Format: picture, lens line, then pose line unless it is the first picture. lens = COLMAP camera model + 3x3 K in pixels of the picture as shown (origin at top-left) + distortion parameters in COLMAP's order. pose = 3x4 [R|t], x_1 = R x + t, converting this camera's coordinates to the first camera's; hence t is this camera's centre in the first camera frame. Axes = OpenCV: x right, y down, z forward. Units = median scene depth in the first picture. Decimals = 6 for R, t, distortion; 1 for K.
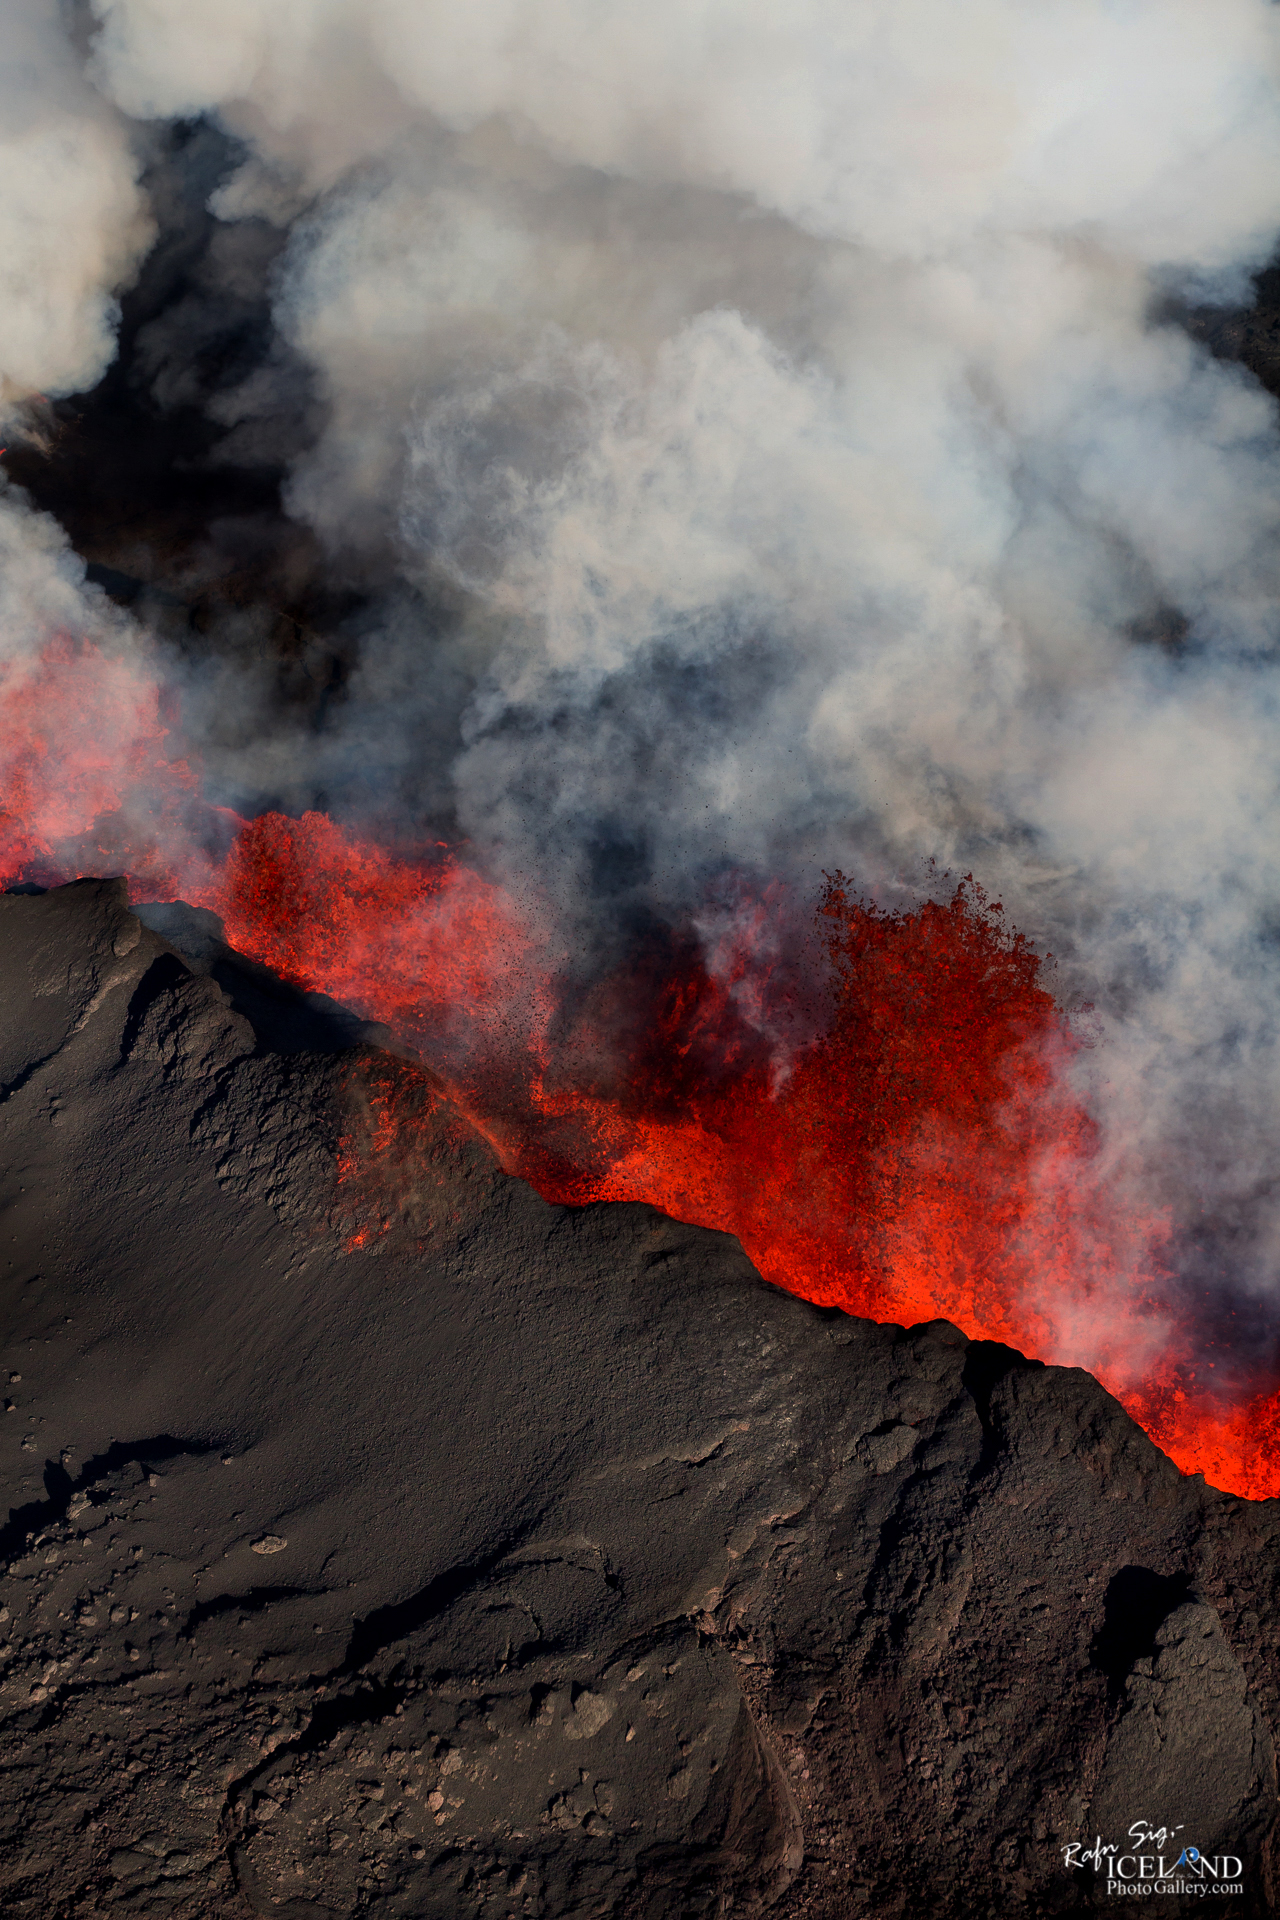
lens RADIAL K [[3612.0, 0, 639.8], [0, 3612.0, 796.0], [0, 0, 1]] dist [-0.011858, -0.273426]
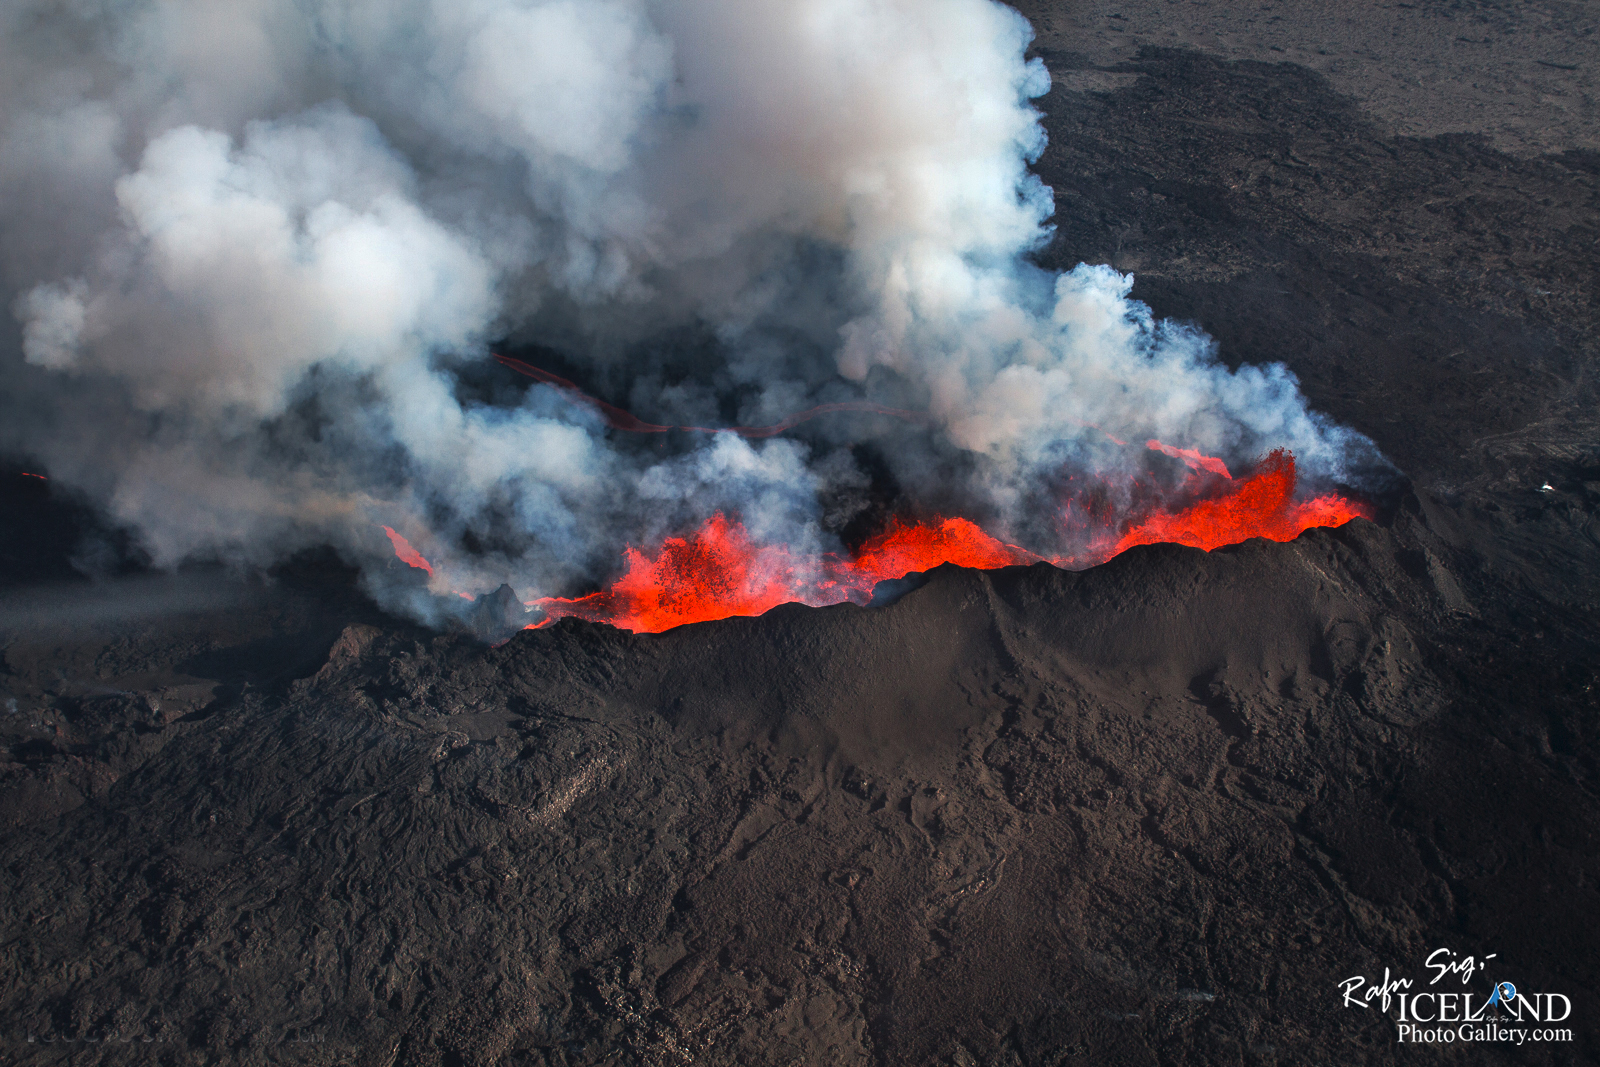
lens RADIAL K [[1783.3, 0, 800.0], [0, 1783.3, 533.5], [0, 0, 1]] dist [-0.119155, 0.060029]
pose [[0.529302, -0.402368, 0.746954, -1.490456], [0.356072, 0.904455, 0.234892, -0.435187], [-0.770099, 0.141640, 0.622001, 0.339030]]
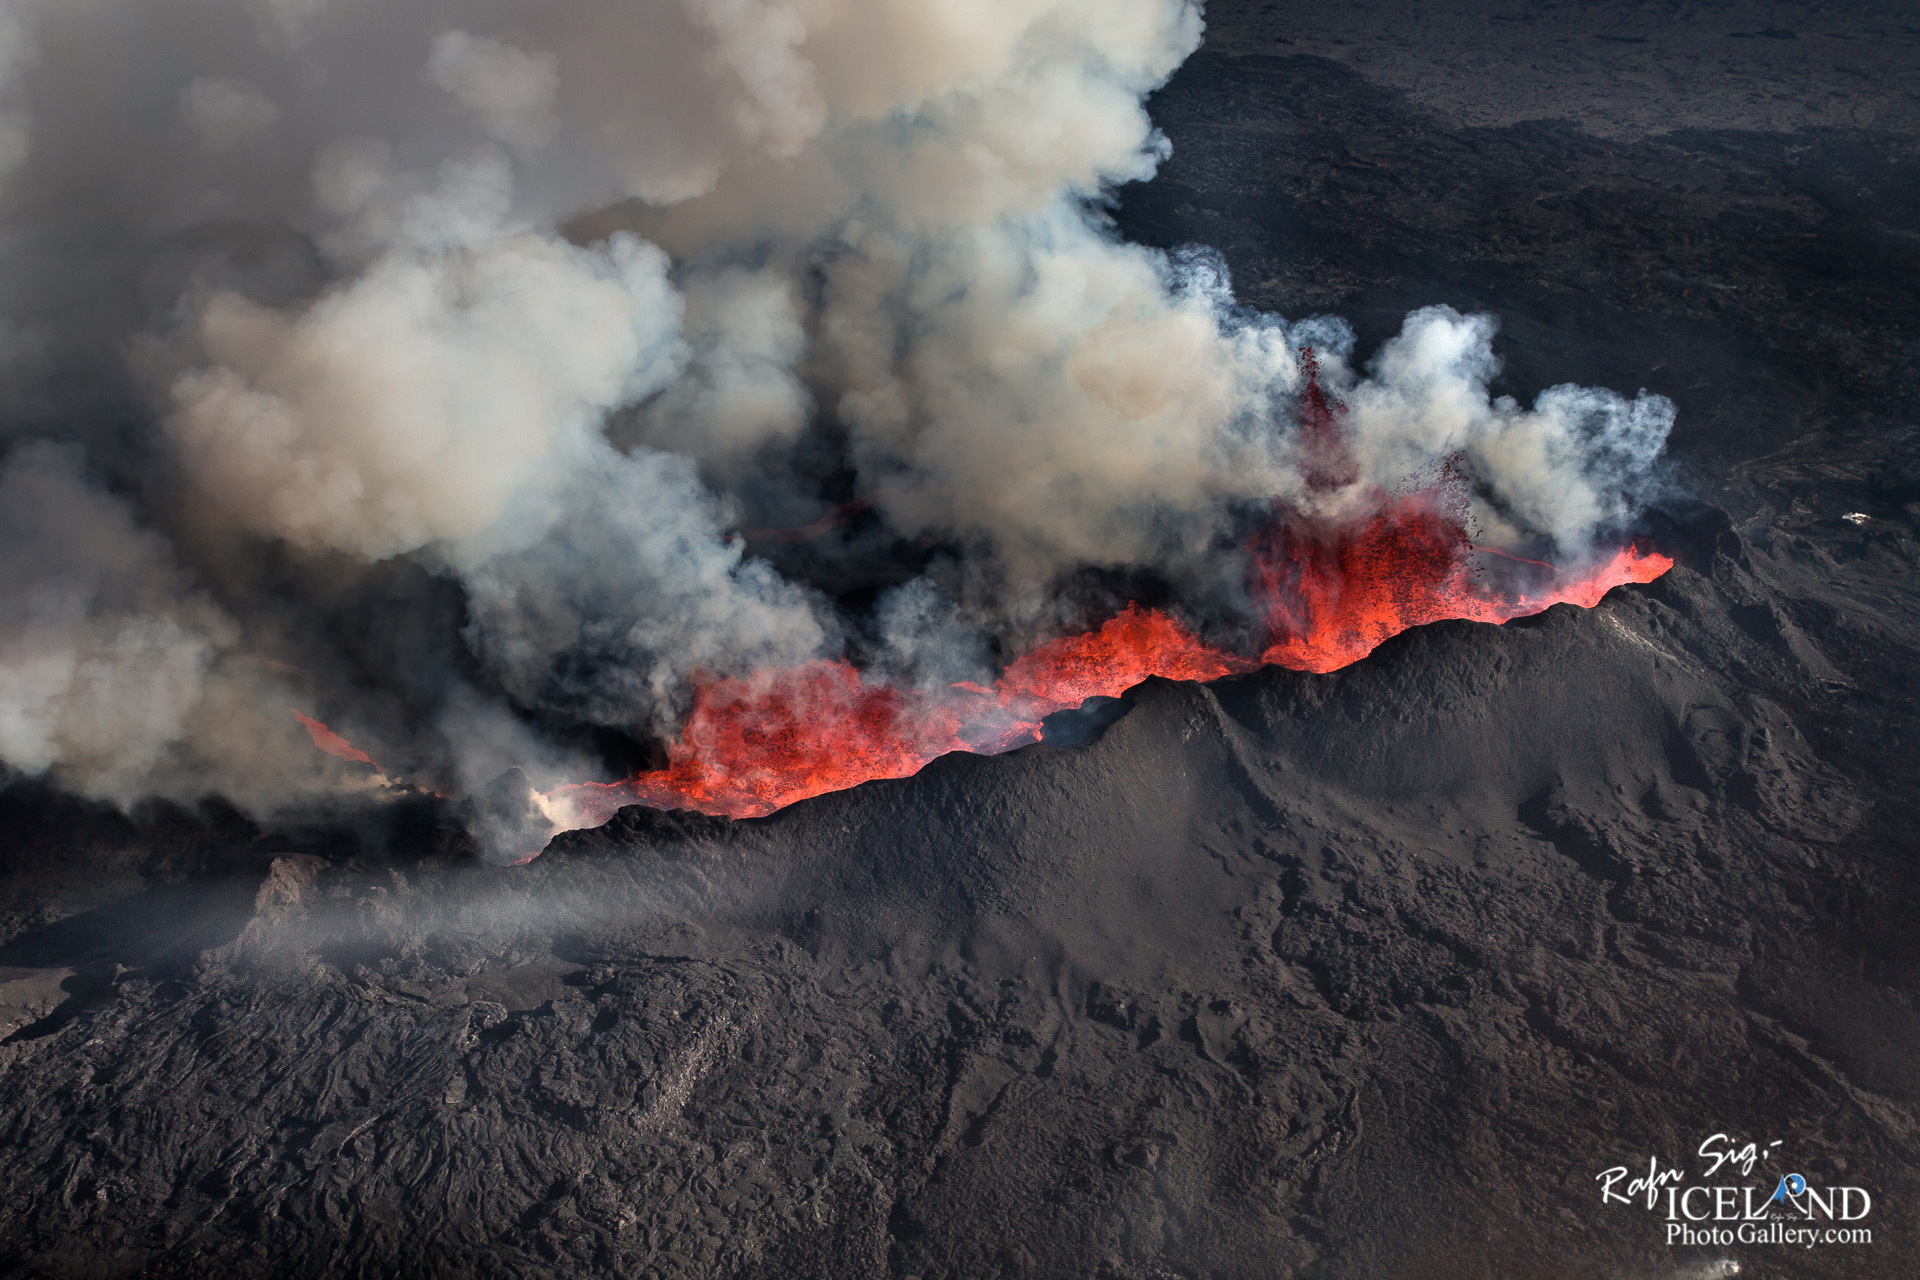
lens RADIAL K [[2113.8, 0, 960.0], [0, 2113.8, 640.0], [0, 0, 1]] dist [0.025931, -0.065712]
pose [[0.367521, -0.417890, 0.830841, -1.365670], [0.399636, 0.877639, 0.264650, -0.406016], [-0.839773, 0.234770, 0.489555, 0.698606]]
